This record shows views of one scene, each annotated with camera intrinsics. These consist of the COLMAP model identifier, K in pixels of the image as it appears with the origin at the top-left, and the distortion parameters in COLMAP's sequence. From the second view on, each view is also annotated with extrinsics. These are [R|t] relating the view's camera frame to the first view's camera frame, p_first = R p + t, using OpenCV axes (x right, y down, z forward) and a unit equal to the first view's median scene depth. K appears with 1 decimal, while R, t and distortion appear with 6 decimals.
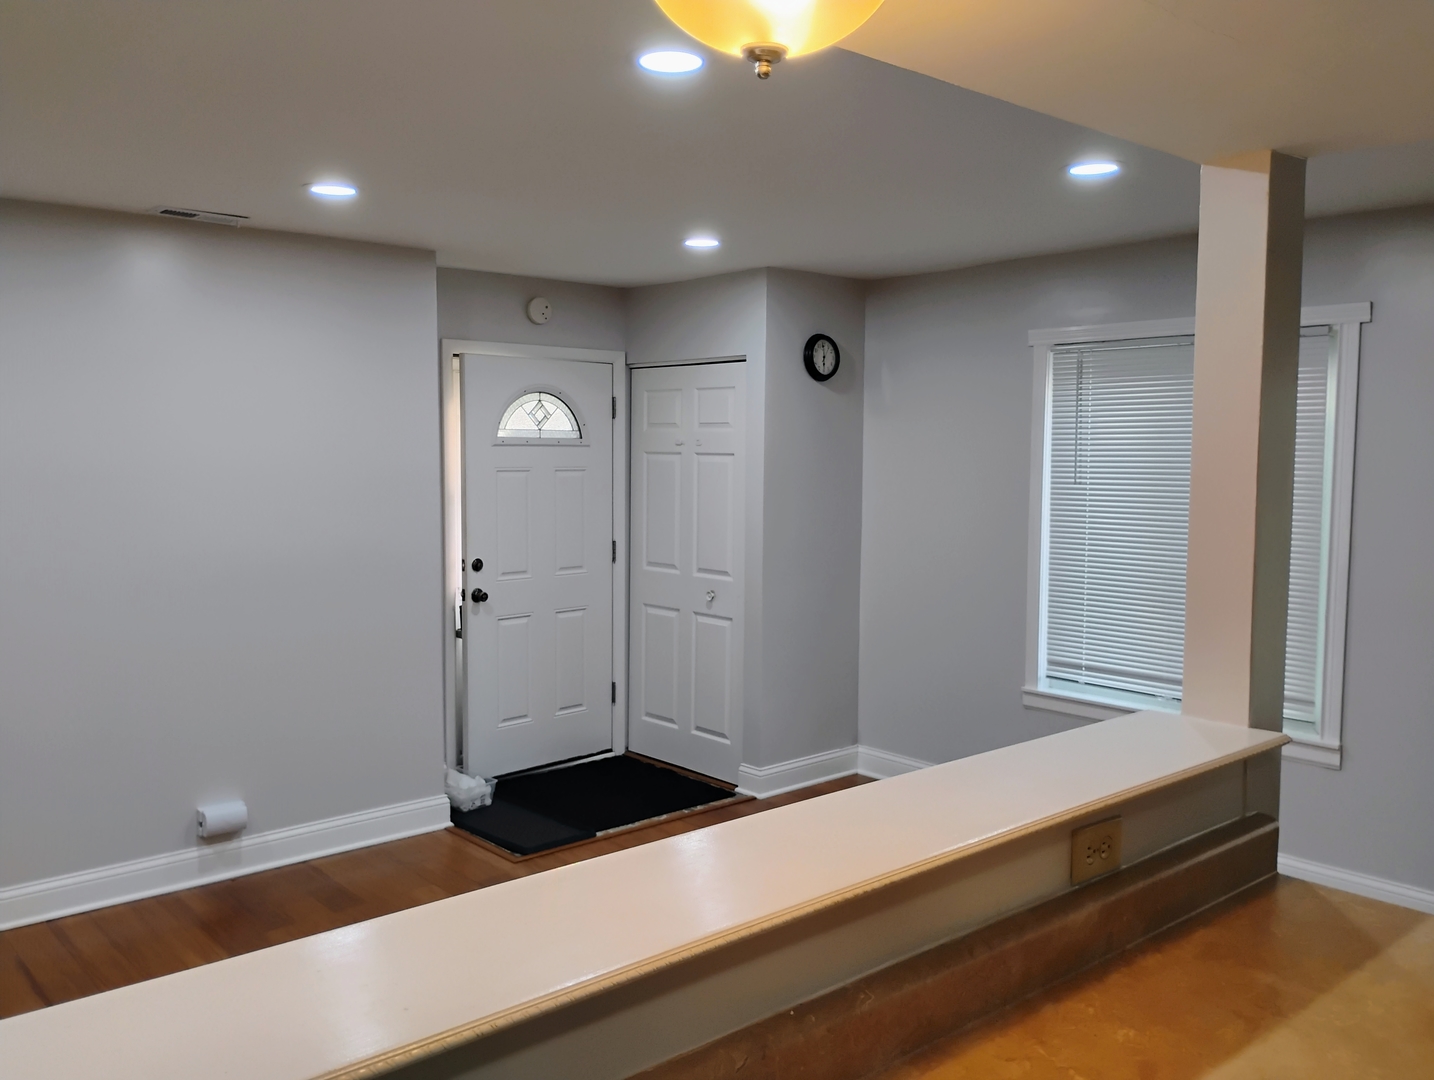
lens RADIAL K [[1199.9, 0, 708.9], [0, 1199.9, 535.5], [0, 0, 1]] dist [0.054300, -0.083142]
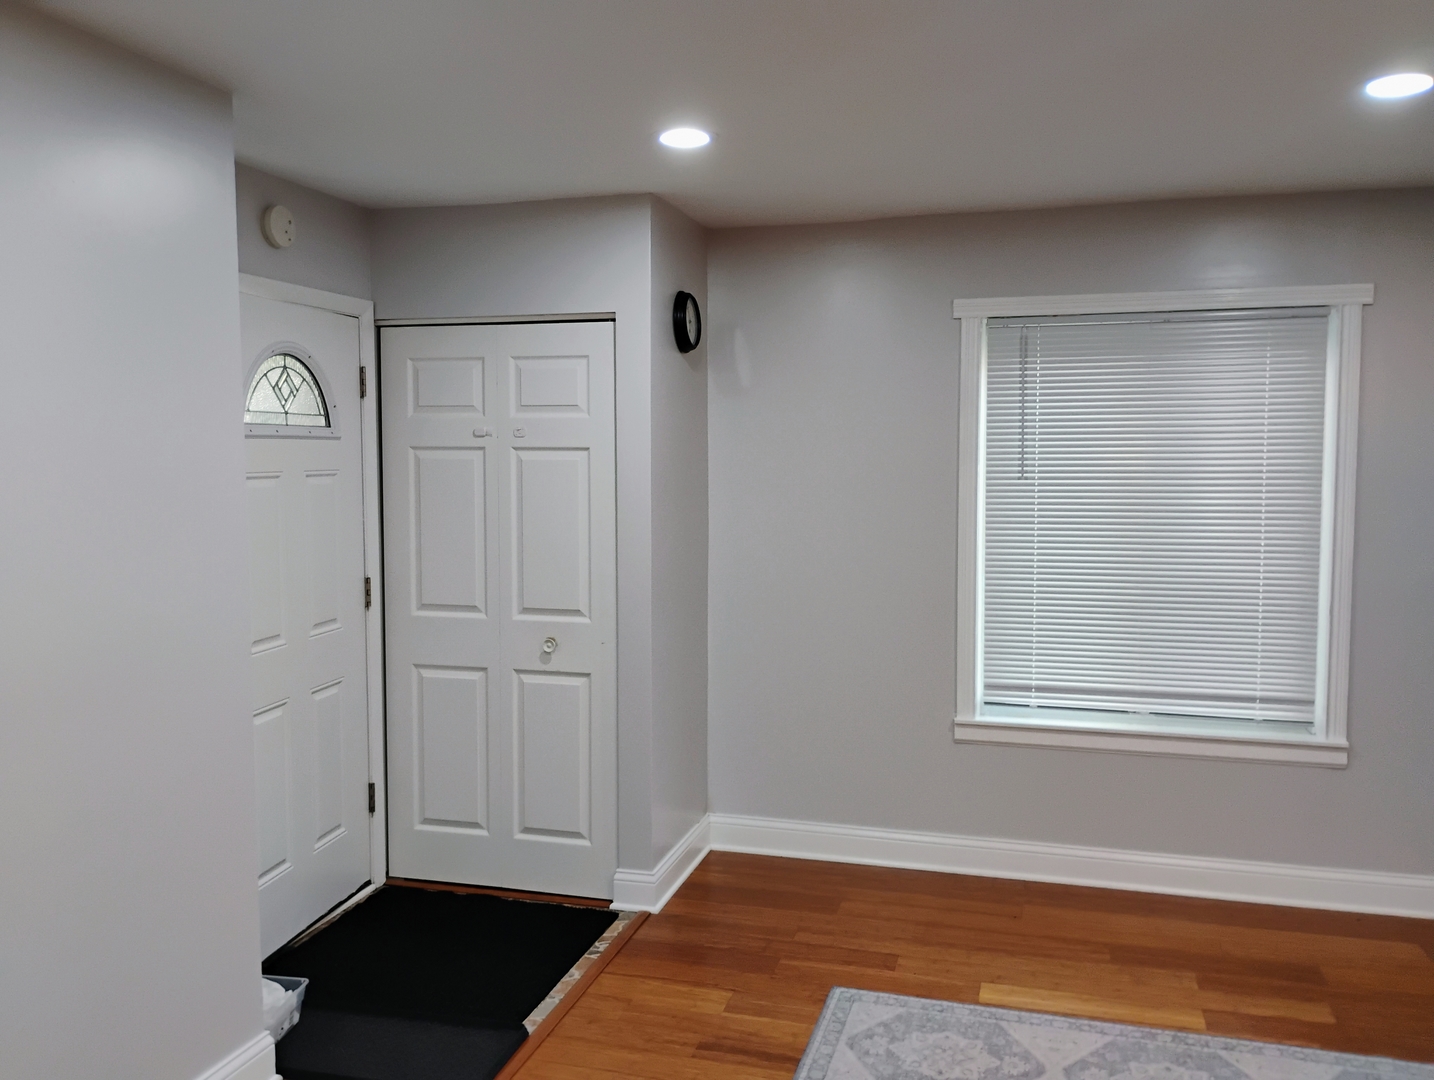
lens RADIAL K [[1199.9, 0, 707.4], [0, 1199.9, 537.2], [0, 0, 1]] dist [0.054300, -0.083142]
pose [[0.837762, -0.048628, 0.543866, -0.312490], [0.046432, 0.998763, 0.017779, -0.023334], [-0.544058, 0.010358, 0.838984, 0.344964]]
